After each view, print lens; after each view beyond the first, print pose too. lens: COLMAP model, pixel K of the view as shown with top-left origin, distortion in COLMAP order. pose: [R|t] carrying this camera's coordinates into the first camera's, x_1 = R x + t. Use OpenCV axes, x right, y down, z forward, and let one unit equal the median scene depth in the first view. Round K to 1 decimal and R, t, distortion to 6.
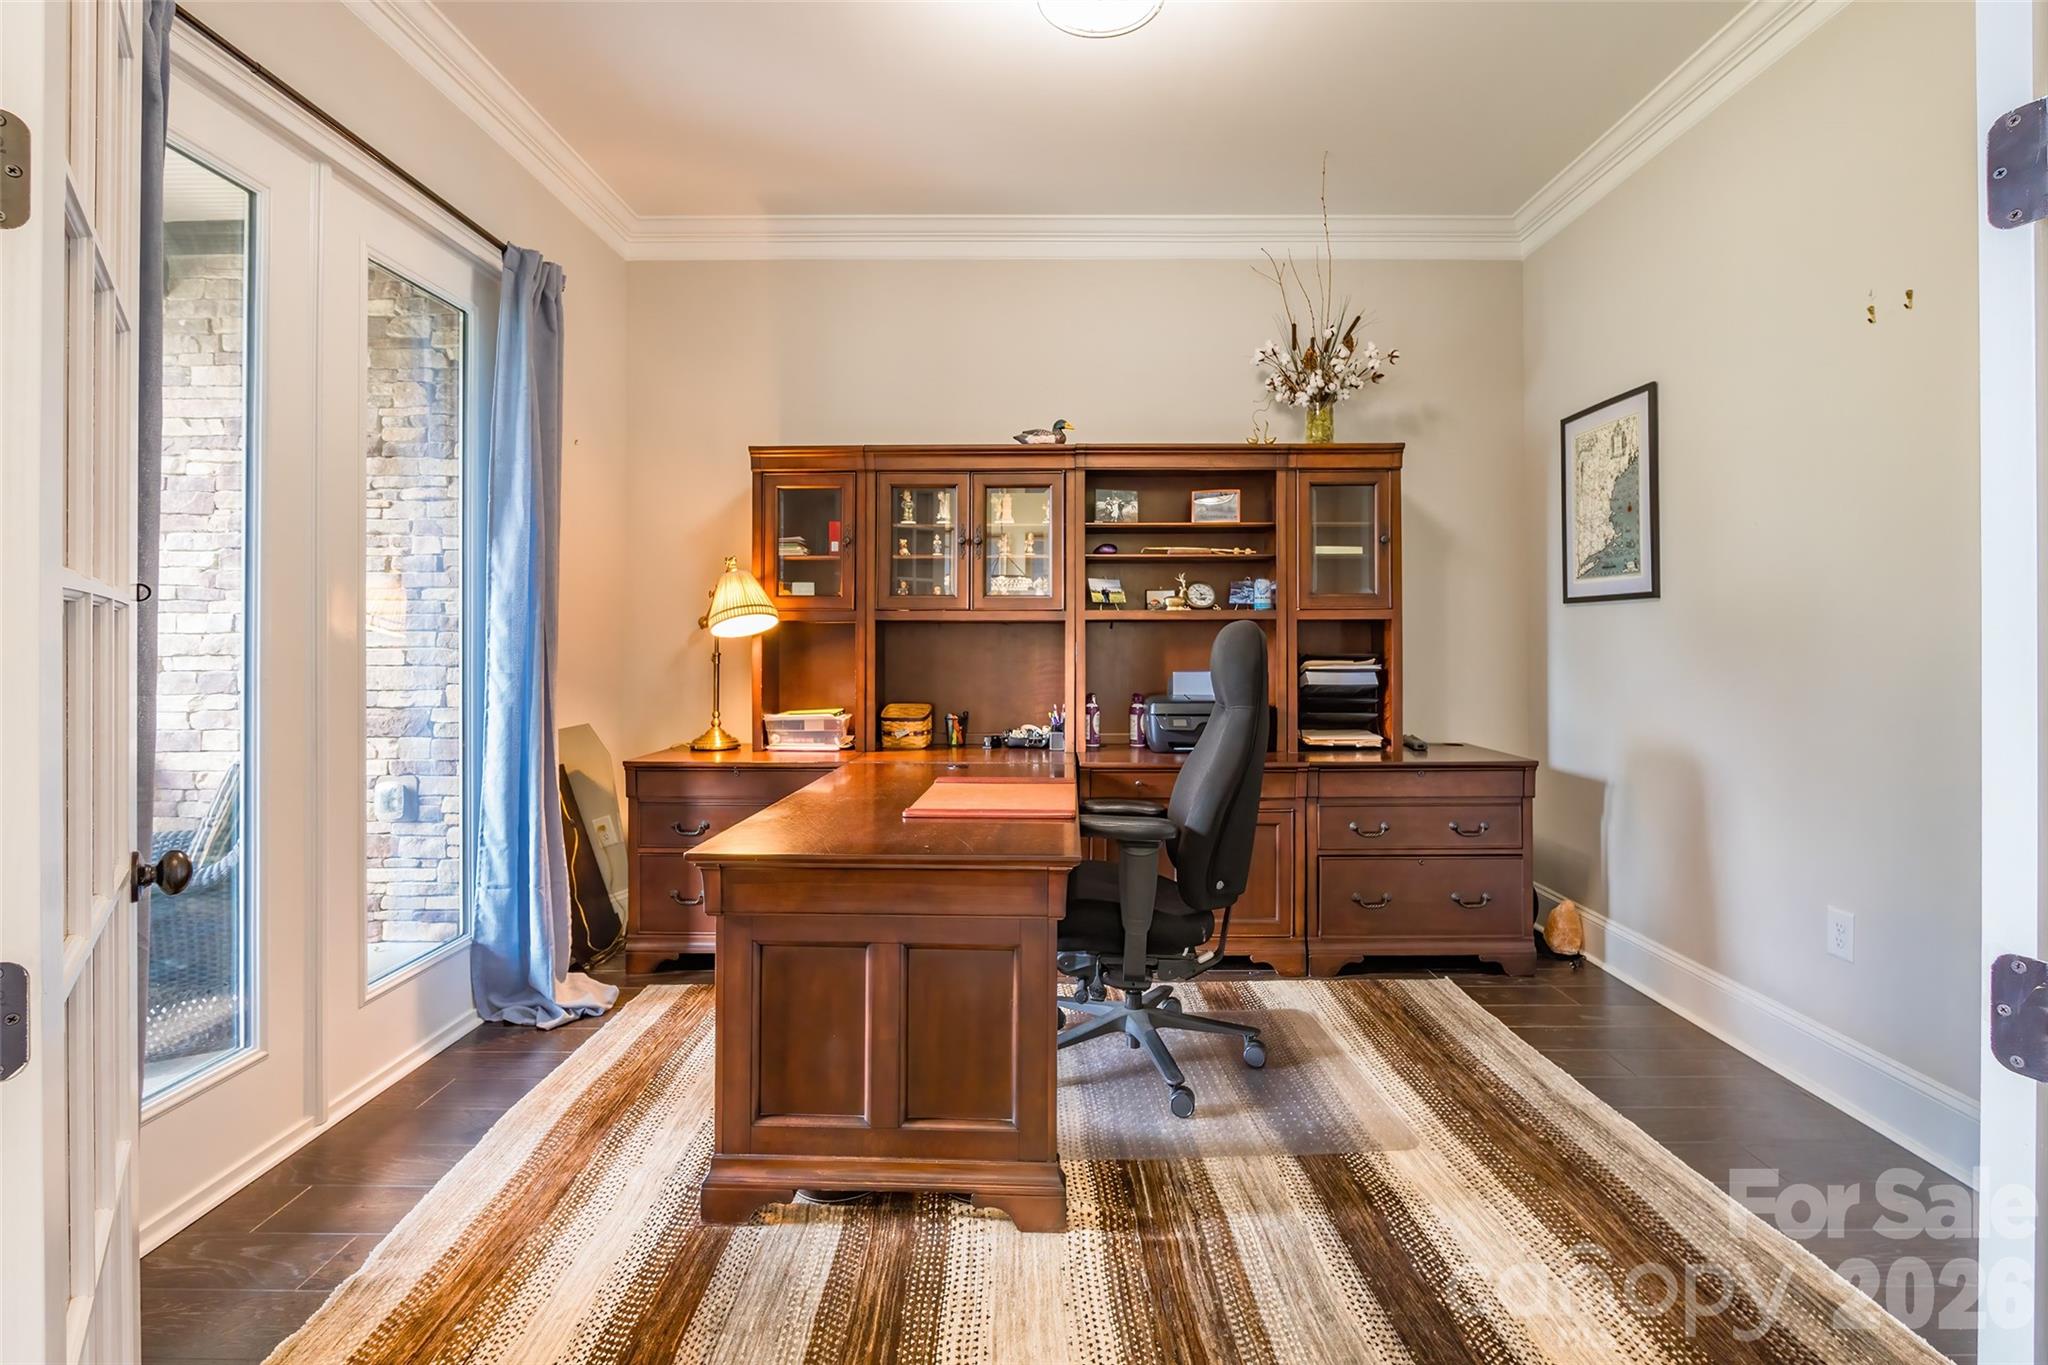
lens RADIAL K [[940.3, 0, 1015.1], [0, 940.3, 624.7], [0, 0, 1]] dist [-0.005344, 0.000510]
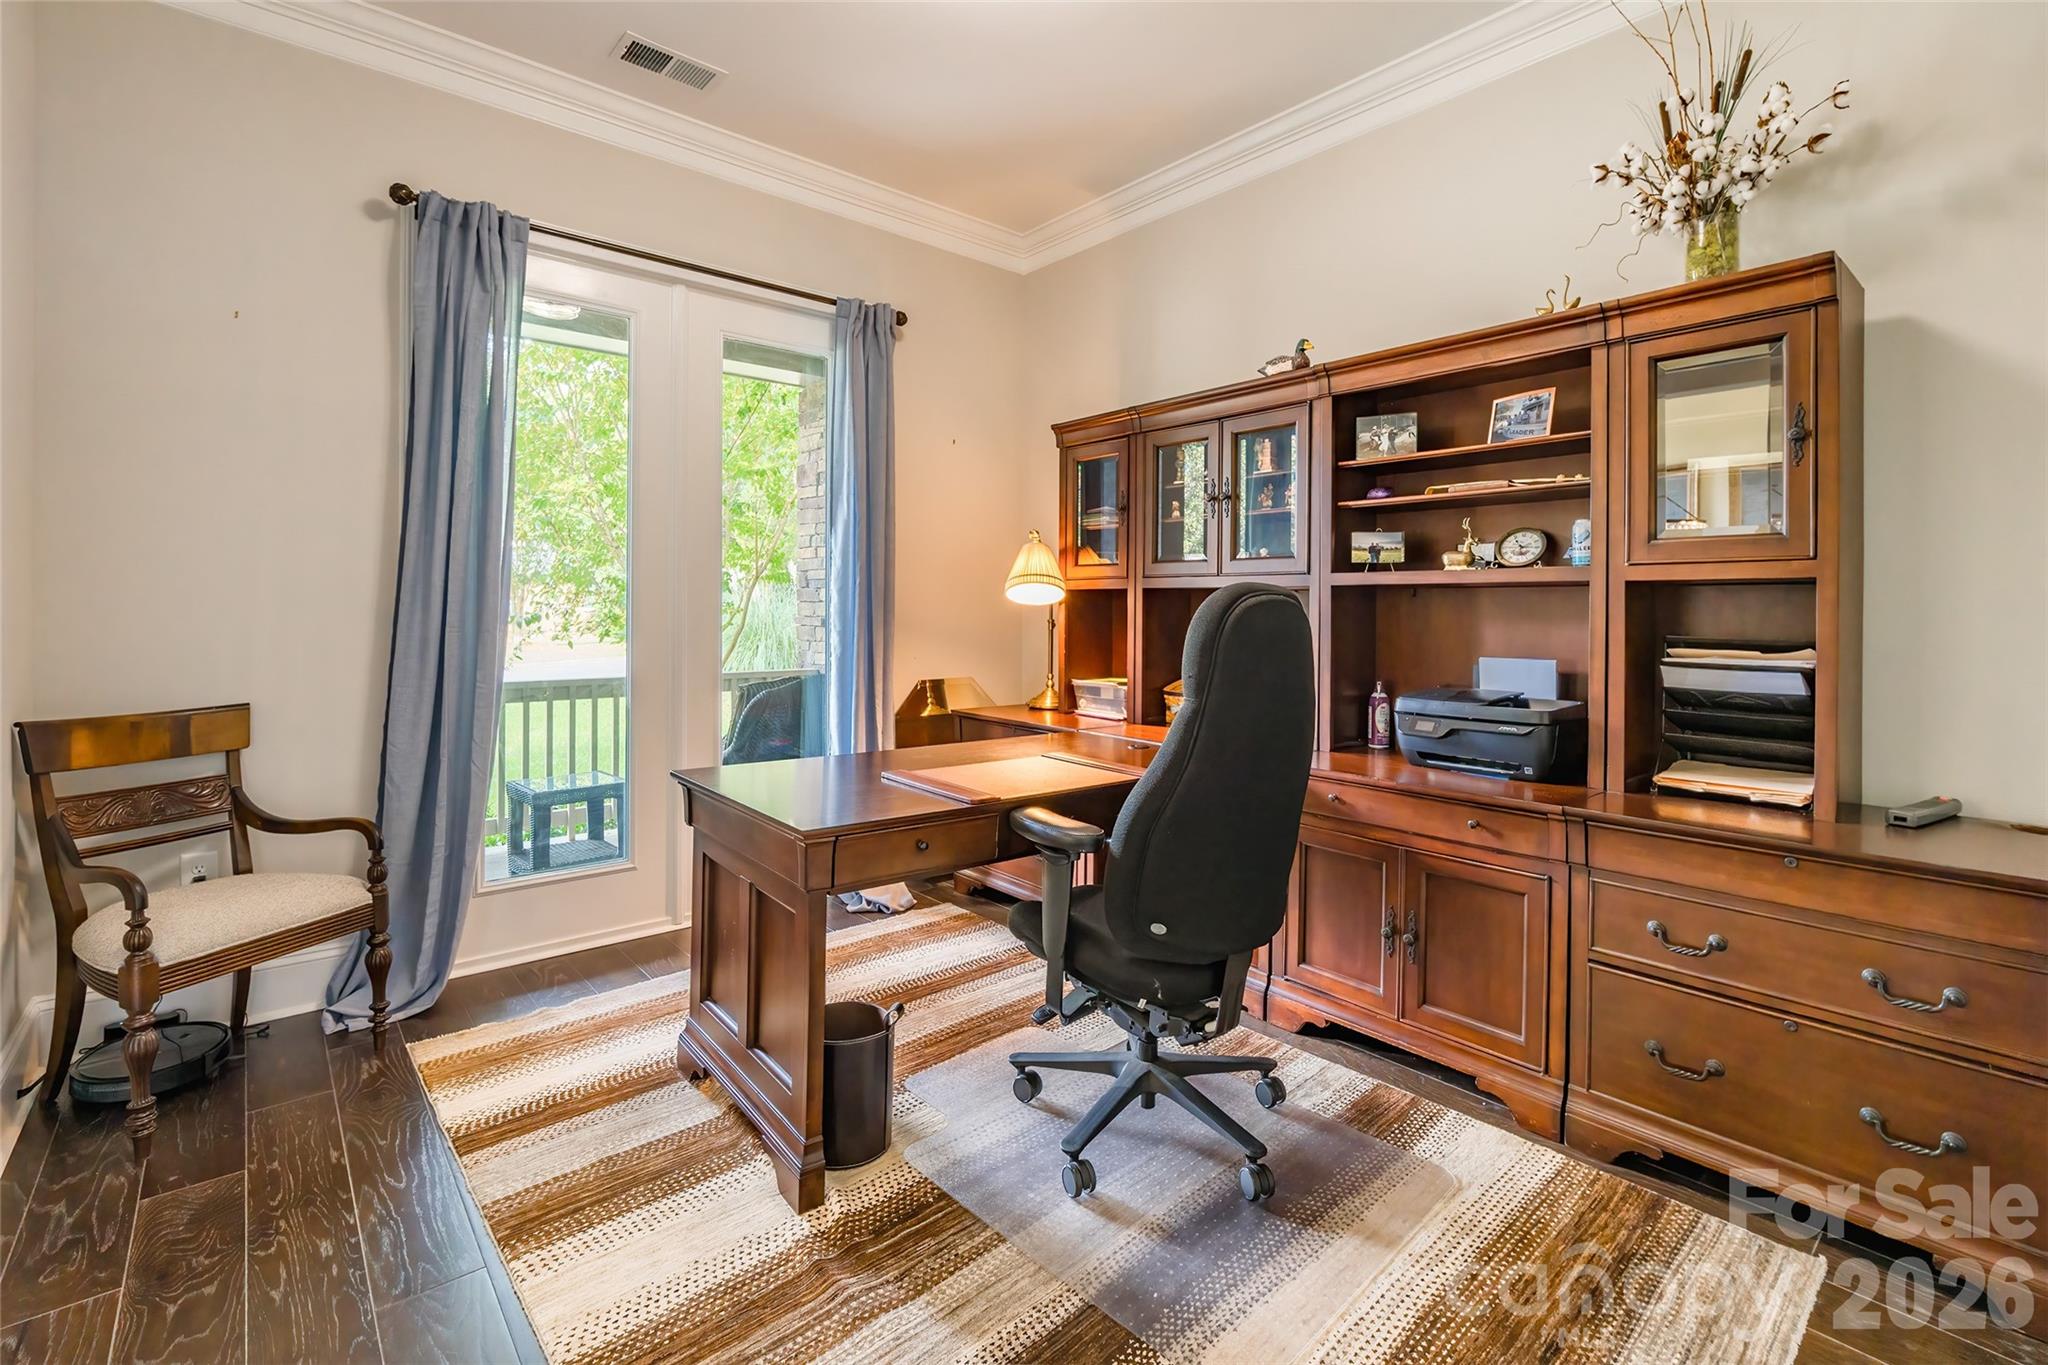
lens RADIAL K [[918.5, 0, 1020.4], [0, 918.5, 607.2], [0, 0, 1]] dist [-0.001204, 0.000364]
pose [[0.662983, 0.006901, -0.748603, 0.482173], [-0.001108, 0.999965, 0.008237, 0.007274], [0.748634, -0.004632, 0.662967, 0.290177]]
